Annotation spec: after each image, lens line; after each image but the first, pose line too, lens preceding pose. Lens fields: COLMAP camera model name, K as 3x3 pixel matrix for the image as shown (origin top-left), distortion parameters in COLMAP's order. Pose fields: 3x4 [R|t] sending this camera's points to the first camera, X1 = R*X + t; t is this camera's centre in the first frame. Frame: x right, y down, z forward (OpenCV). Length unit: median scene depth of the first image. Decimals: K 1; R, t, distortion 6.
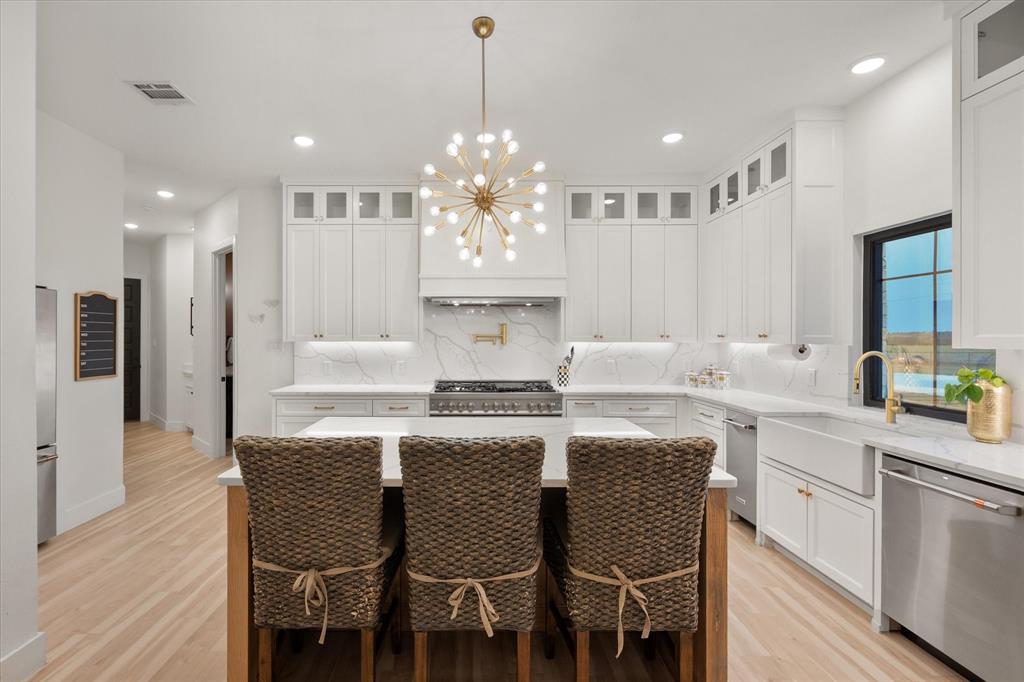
lens RADIAL K [[460.0, 0, 501.0], [0, 460.0, 338.9], [0, 0, 1]] dist [0.000714, 0.000203]
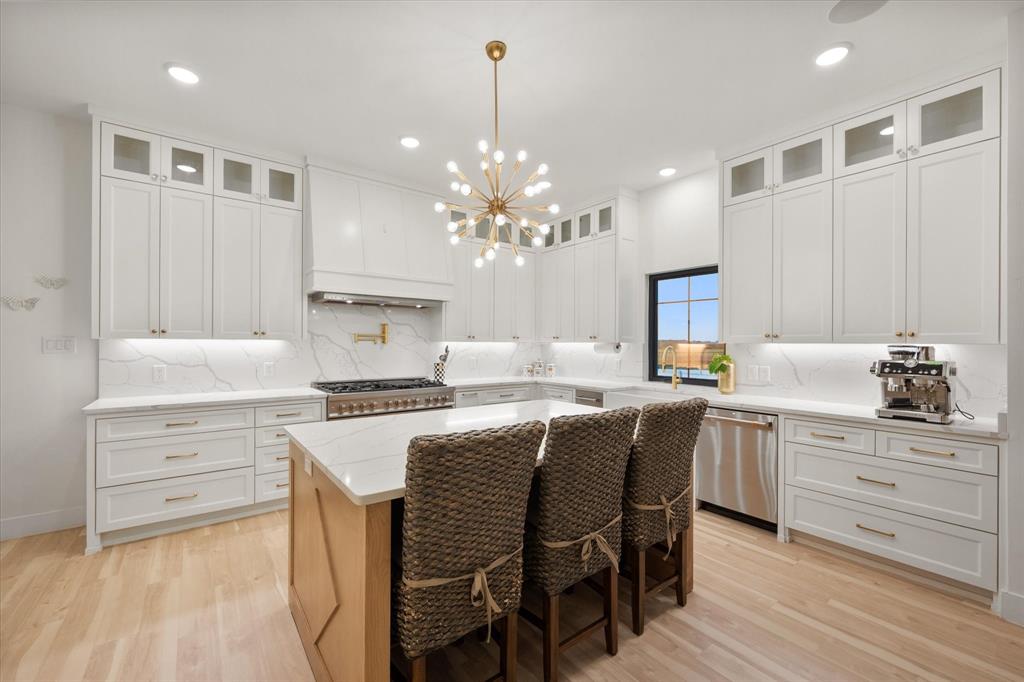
lens RADIAL K [[407.2, 0, 508.8], [0, 407.2, 345.7], [0, 0, 1]] dist [-0.003907, -0.000594]
pose [[0.801802, 0.000550, 0.597590, -0.362909], [-0.000836, 1.000000, 0.000201, 0.017676], [-0.597589, -0.000661, 0.801802, 0.123549]]
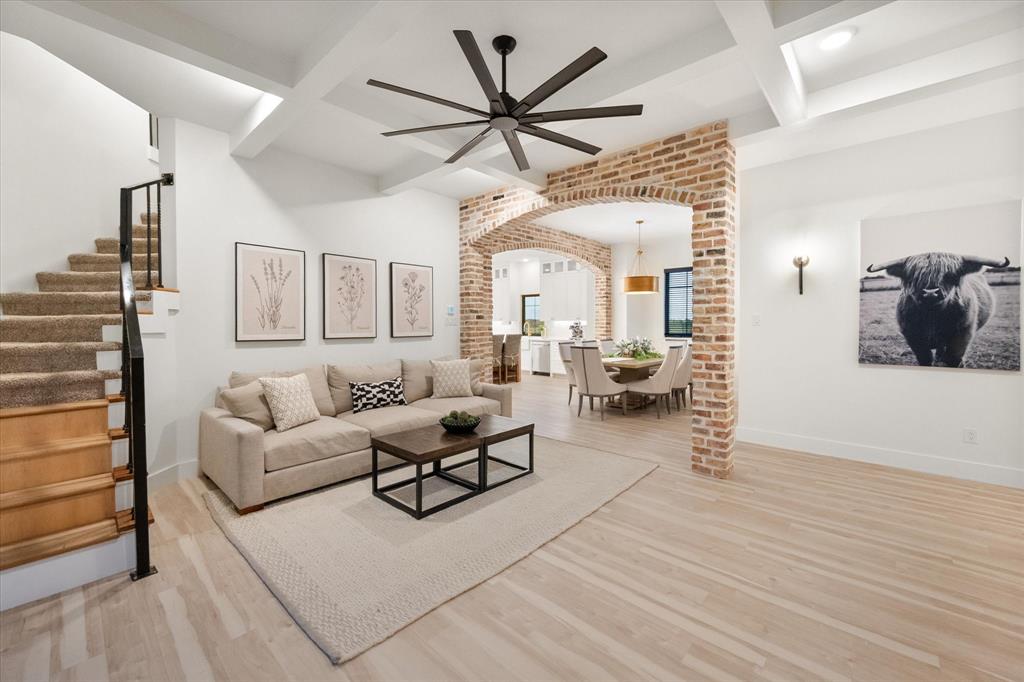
lens RADIAL K [[407.2, 0, 512.1], [0, 407.2, 333.3], [0, 0, 1]] dist [-0.003907, -0.000594]
pose [[0.674005, -0.017599, 0.738517, -1.578270], [0.004682, 0.999798, 0.019553, 0.040659], [-0.738712, -0.009721, 0.673951, -1.117174]]
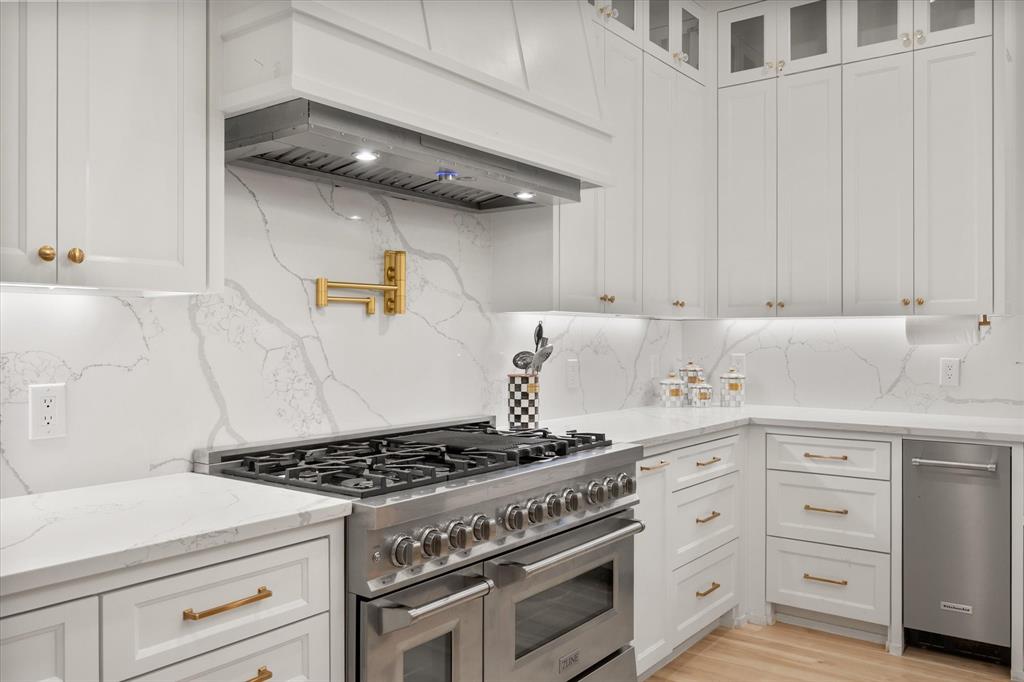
lens RADIAL K [[787.6, 0, 513.8], [0, 787.6, 337.0], [0, 0, 1]] dist [-0.007486, 0.003467]
pose [[0.622765, -0.000838, 0.782409, -0.425523], [0.002304, 0.999997, -0.000764, 0.031142], [-0.782406, 0.002278, 0.622765, 0.686571]]
